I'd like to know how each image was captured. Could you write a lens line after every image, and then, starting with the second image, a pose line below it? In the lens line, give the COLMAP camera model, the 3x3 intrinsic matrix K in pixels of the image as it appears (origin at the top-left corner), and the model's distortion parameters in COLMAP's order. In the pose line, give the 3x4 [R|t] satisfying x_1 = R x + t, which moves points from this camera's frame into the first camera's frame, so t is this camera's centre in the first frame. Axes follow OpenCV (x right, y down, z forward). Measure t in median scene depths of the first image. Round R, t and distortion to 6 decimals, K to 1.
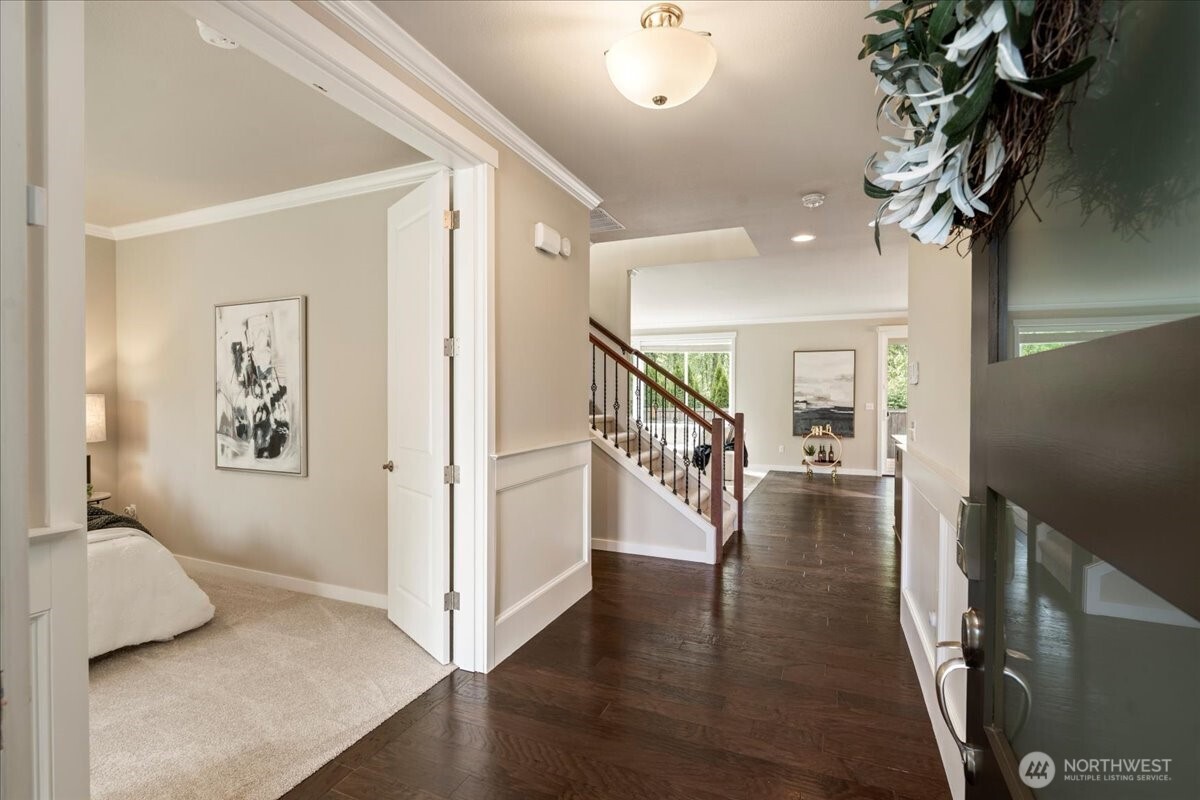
lens RADIAL K [[525.1, 0, 610.0], [0, 525.1, 393.8], [0, 0, 1]] dist [-0.005262, 0.000954]
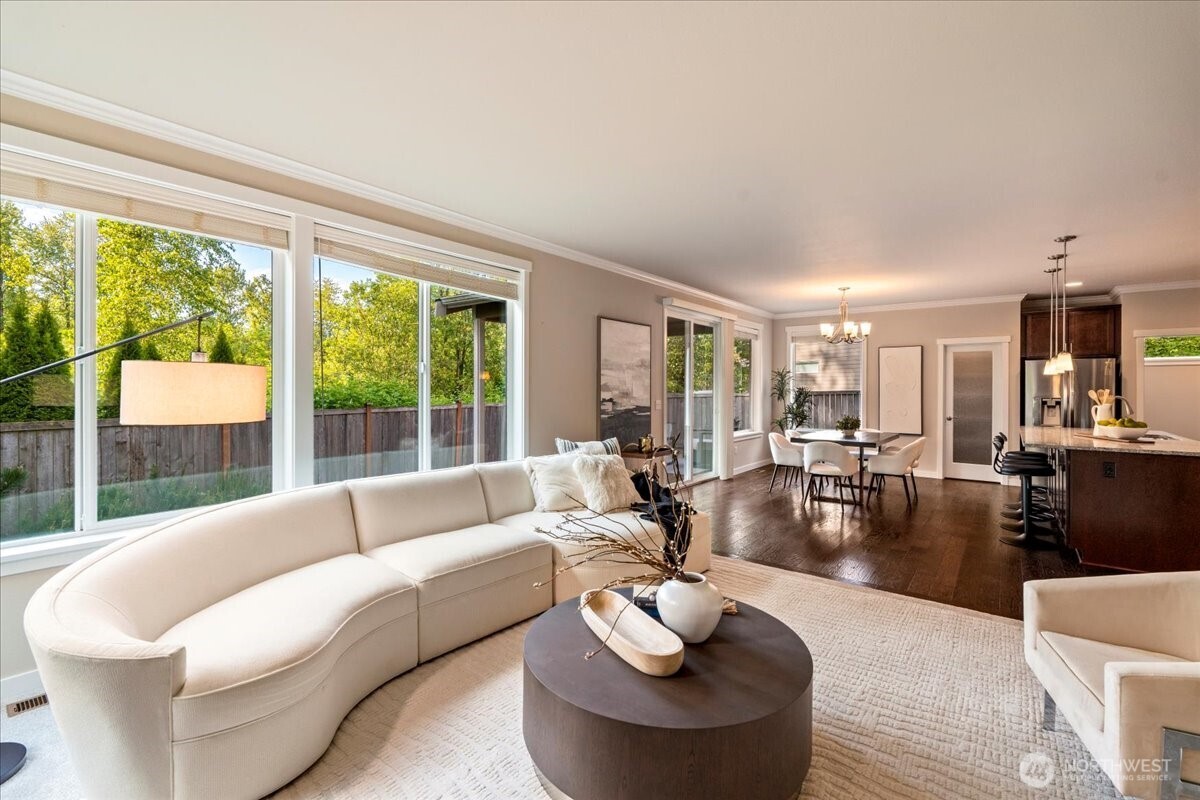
lens RADIAL K [[525.1, 0, 592.0], [0, 525.1, 389.0], [0, 0, 1]] dist [-0.005262, 0.000954]
pose [[0.270501, 0.000324, 0.962720, -0.236977], [0.004382, 0.999989, -0.001568, 0.002858], [-0.962710, 0.004642, 0.270497, 0.880696]]
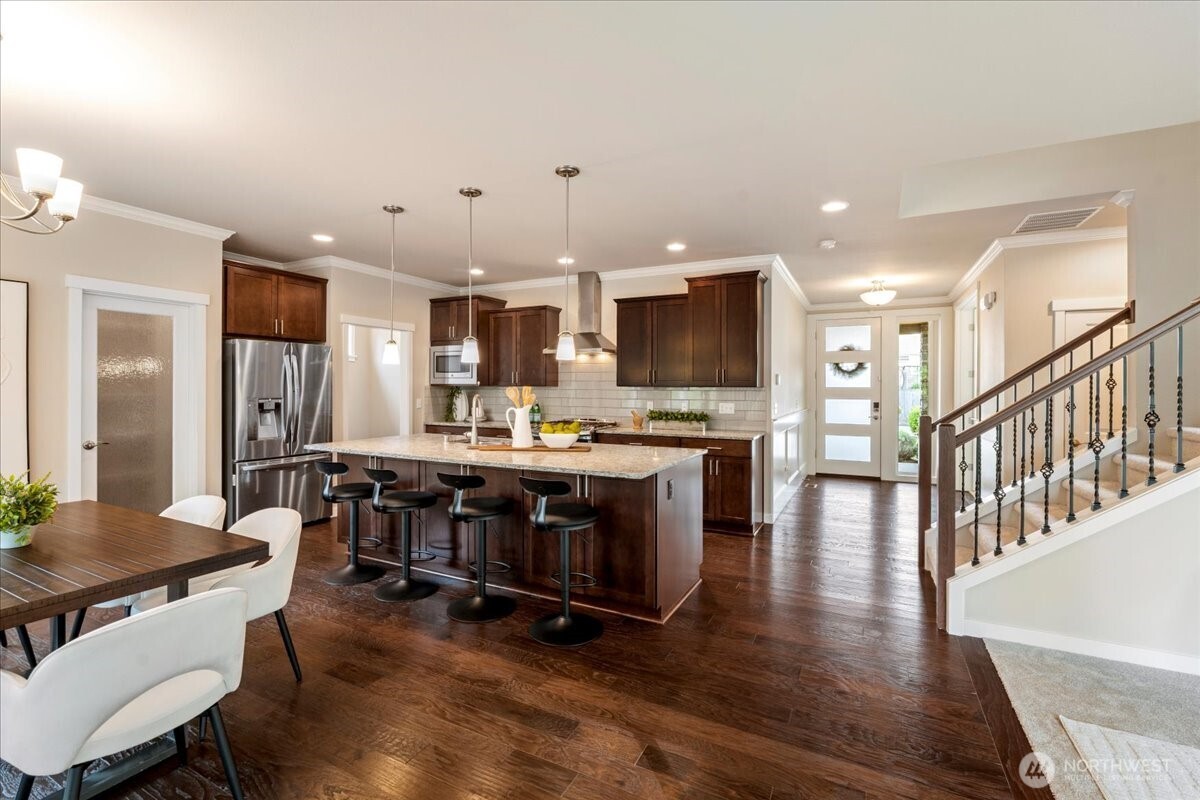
lens RADIAL K [[525.1, 0, 601.6], [0, 525.1, 390.0], [0, 0, 1]] dist [-0.005262, 0.000954]
pose [[-0.997774, -0.004011, 0.066563, 0.333770], [-0.003195, 0.999918, 0.012363, 0.002317], [-0.066607, 0.012123, -0.997706, 0.933544]]
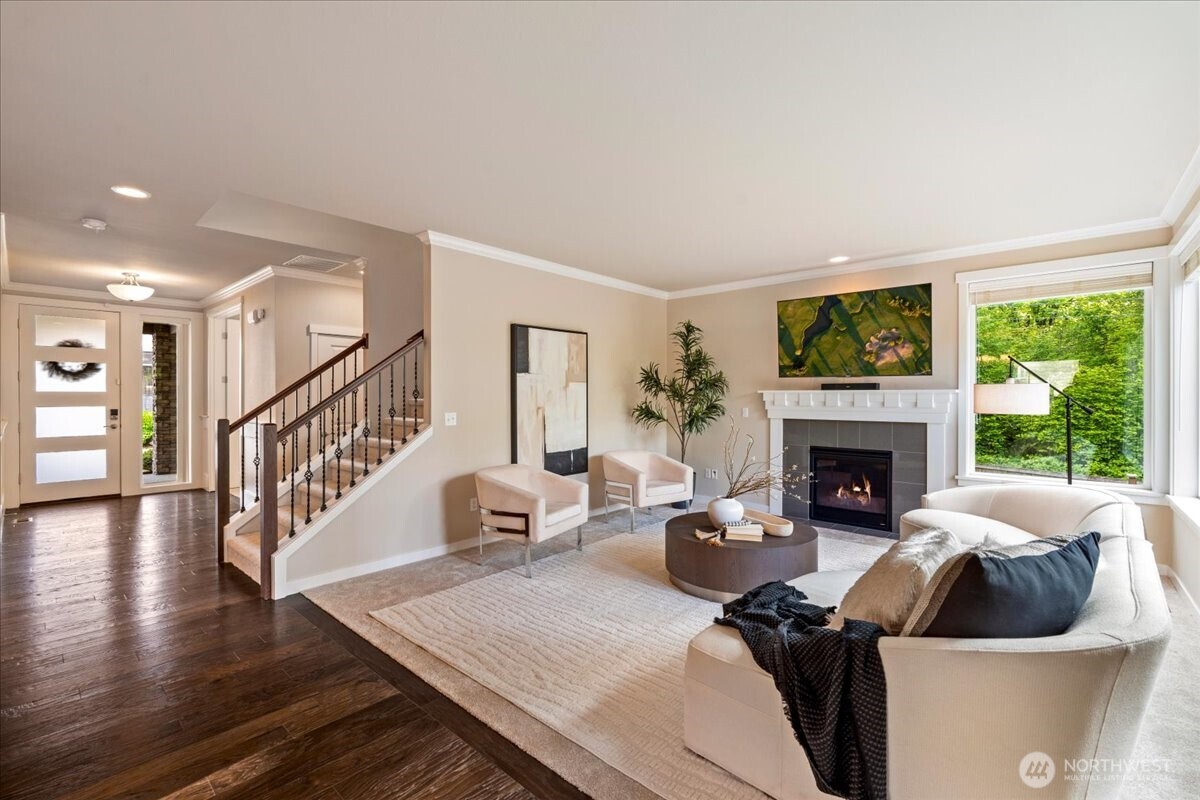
lens RADIAL K [[525.1, 0, 600.9], [0, 525.1, 397.5], [0, 0, 1]] dist [-0.005262, 0.000954]
pose [[-0.314150, 0.006211, -0.949353, 0.432662], [-0.008429, 0.999921, 0.009331, 0.002263], [0.949336, 0.010933, -0.314072, 0.944660]]
